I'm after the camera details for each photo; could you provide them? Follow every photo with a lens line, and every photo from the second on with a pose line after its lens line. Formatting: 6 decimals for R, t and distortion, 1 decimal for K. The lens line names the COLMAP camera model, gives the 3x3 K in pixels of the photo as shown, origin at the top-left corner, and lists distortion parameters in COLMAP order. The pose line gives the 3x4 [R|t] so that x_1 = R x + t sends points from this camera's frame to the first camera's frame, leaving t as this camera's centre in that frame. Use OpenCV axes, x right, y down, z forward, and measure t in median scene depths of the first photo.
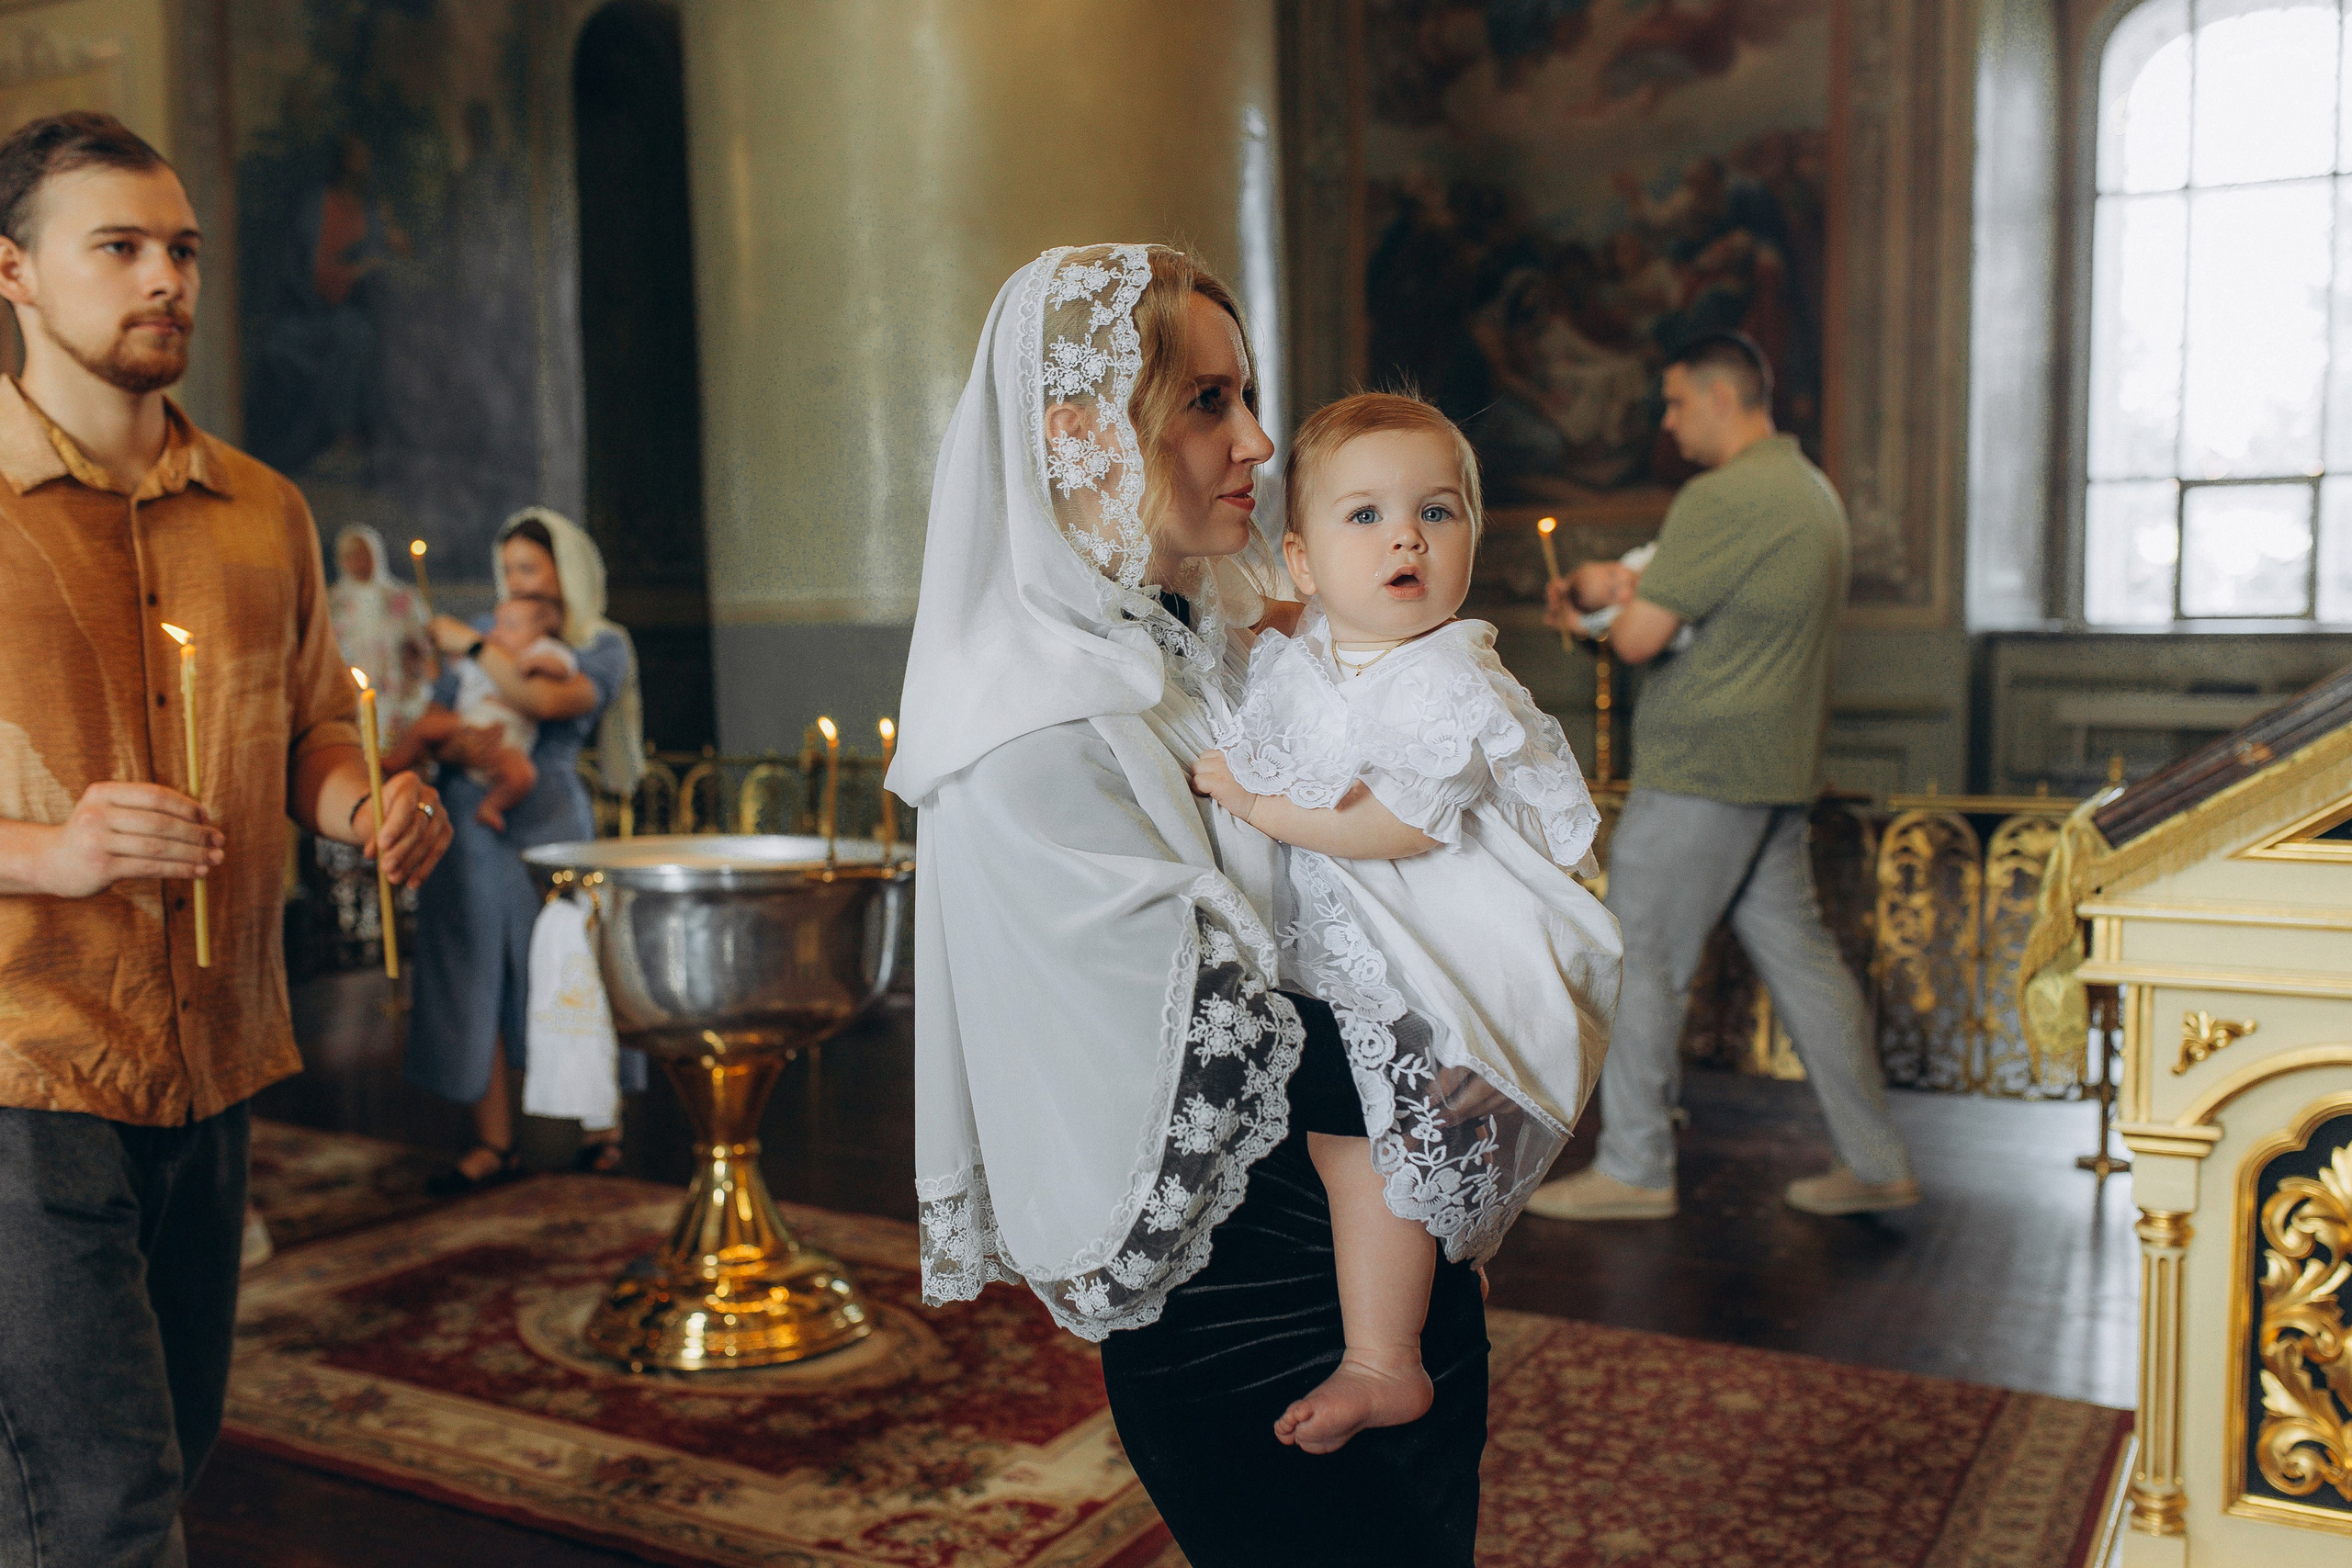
lens RADIAL K [[2230.9, 0, 1184.5], [0, 2230.9, 779.0], [0, 0, 1]] dist [0.007778, -0.016119]
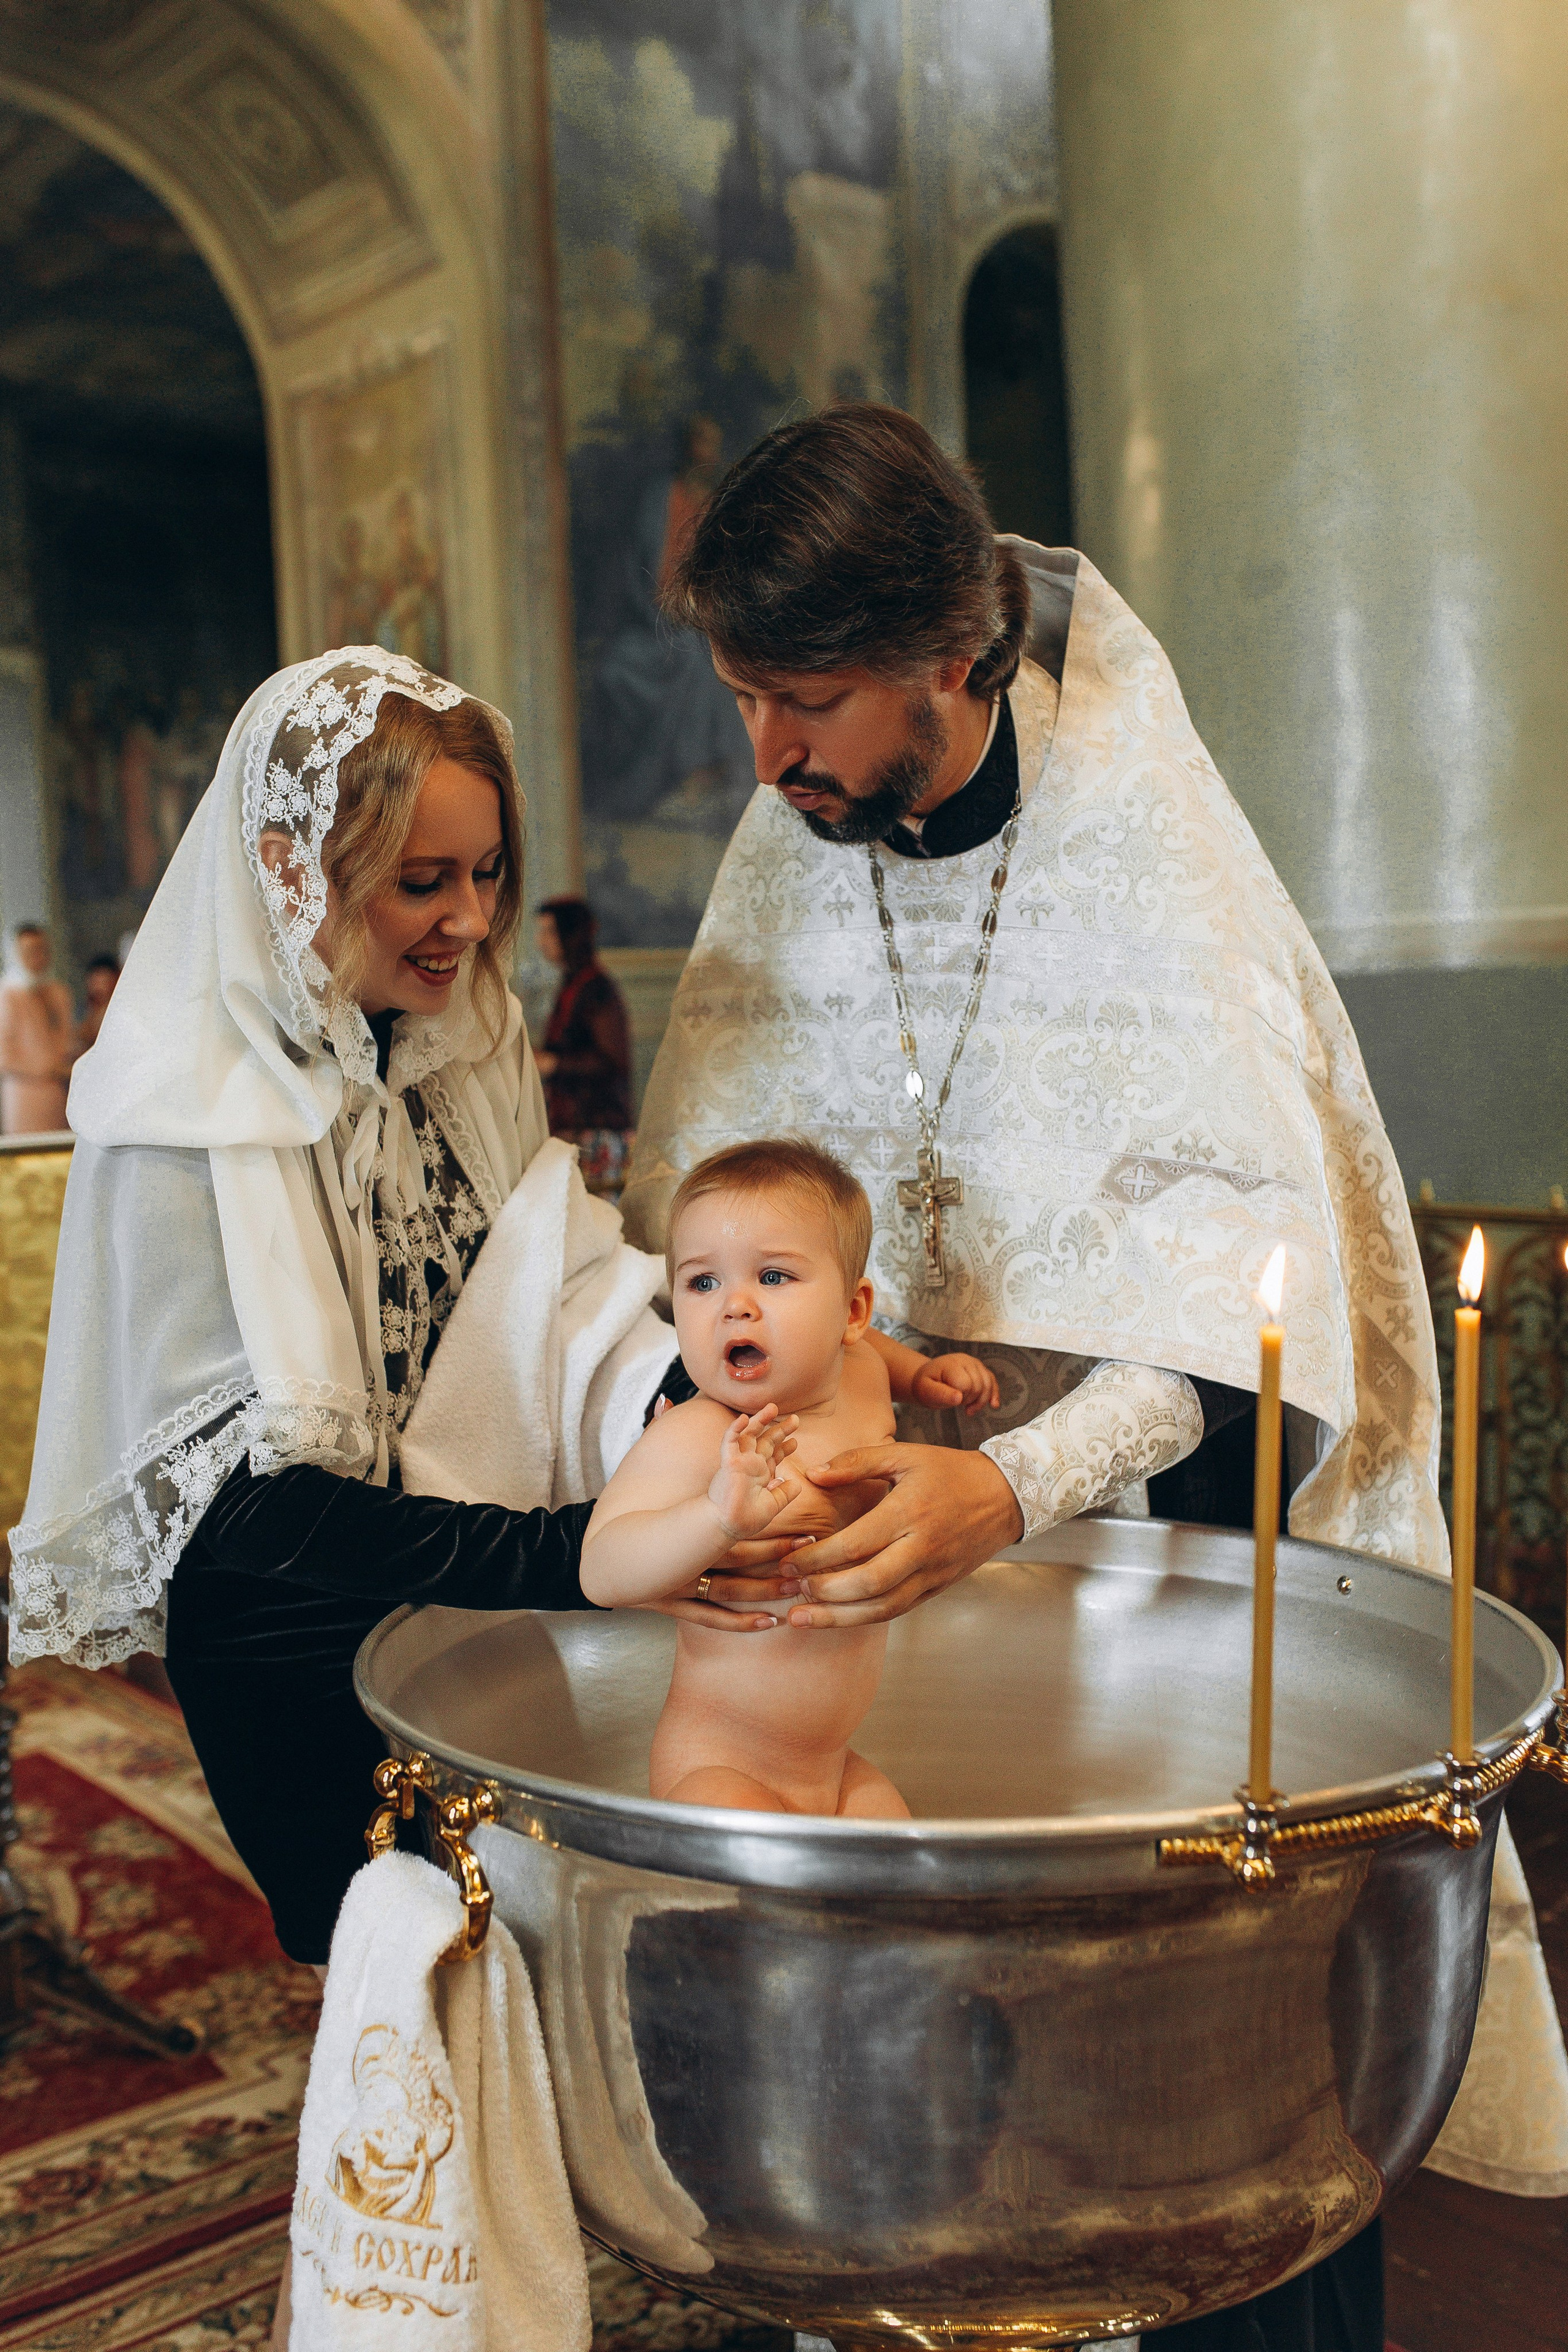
lens RADIAL K [[2288.8, 0, 787.8], [0, 2288.8, 1122.6], [0, 0, 1]] dist [0.006065, -0.008112]
pose [[0.931846, -0.004210, -0.362829, -0.031077], [-0.000540, 0.999915, -0.012989, -0.011747], [0.362853, 0.012300, 0.931765, 0.210722]]
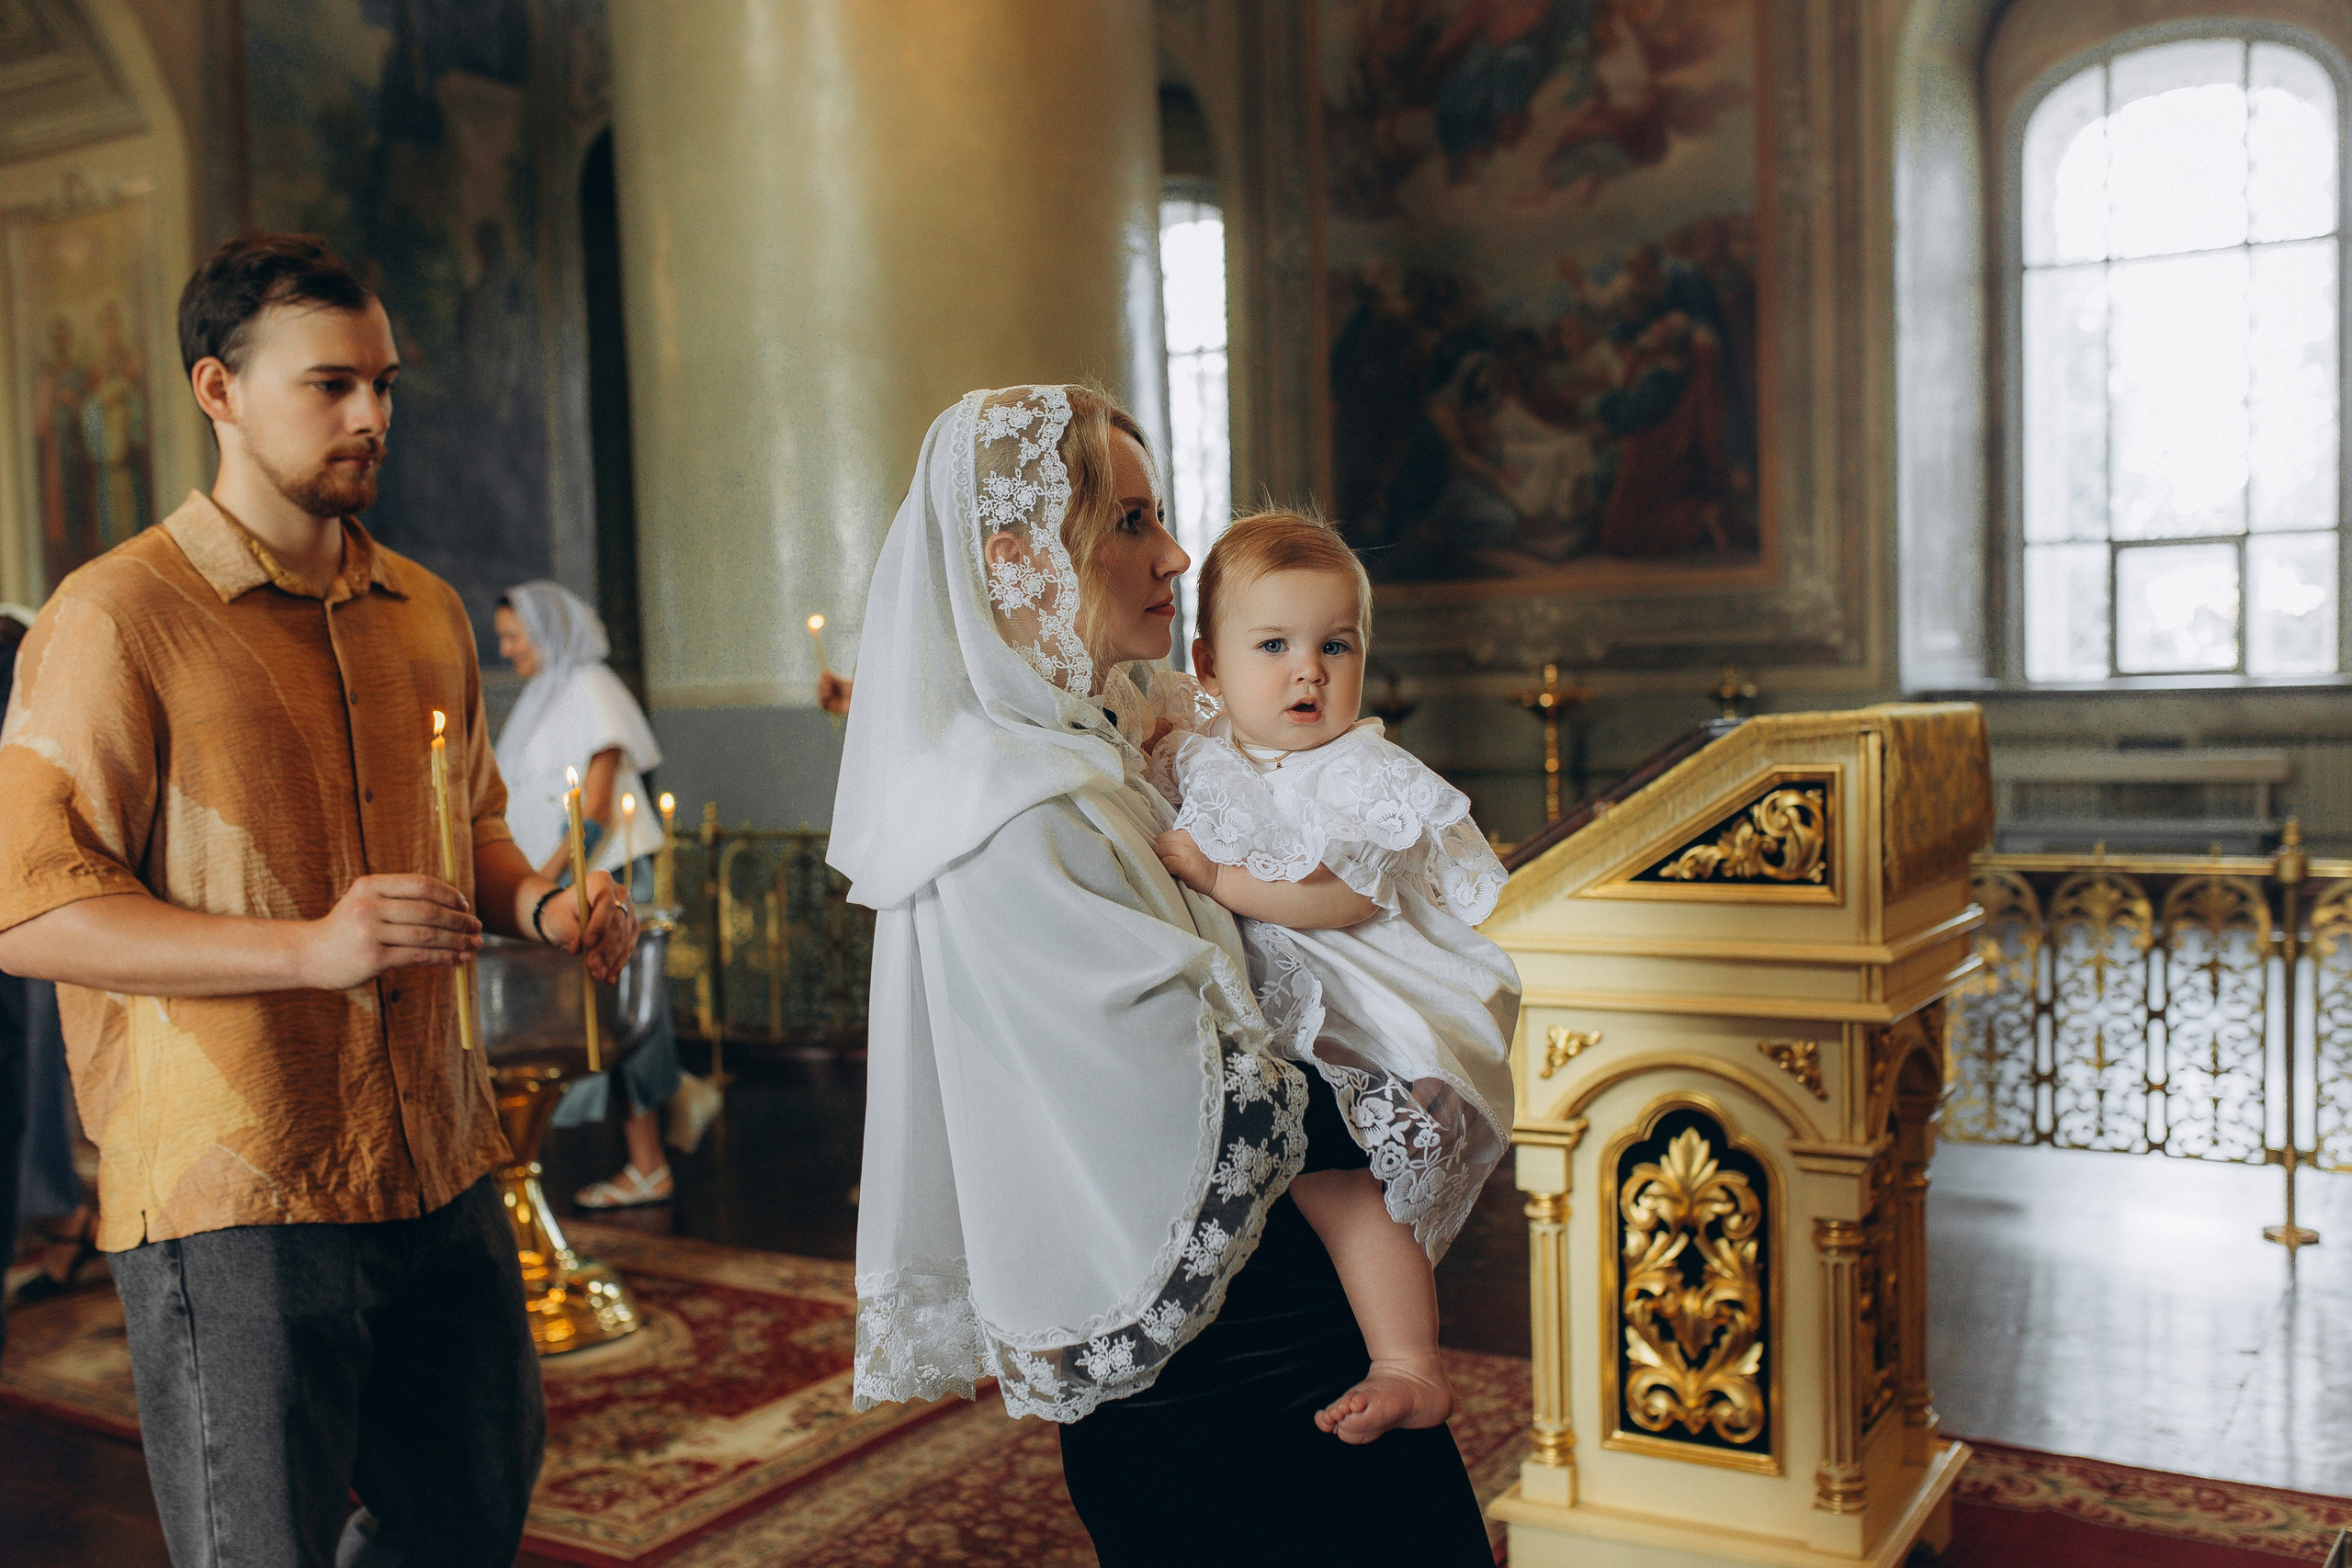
lens RADIAL K [[2213.4, 0, 1186.6], [0, 2213.4, 805.2], [0, 0, 1]] dist [-0.001720, -0.003586]
pose [[0.998919, -0.015426, -0.043847, 0.063343], [0.014635, 0.999725, -0.018306, 0.000785], [0.044118, 0.017645, 0.998871, -0.041785]]
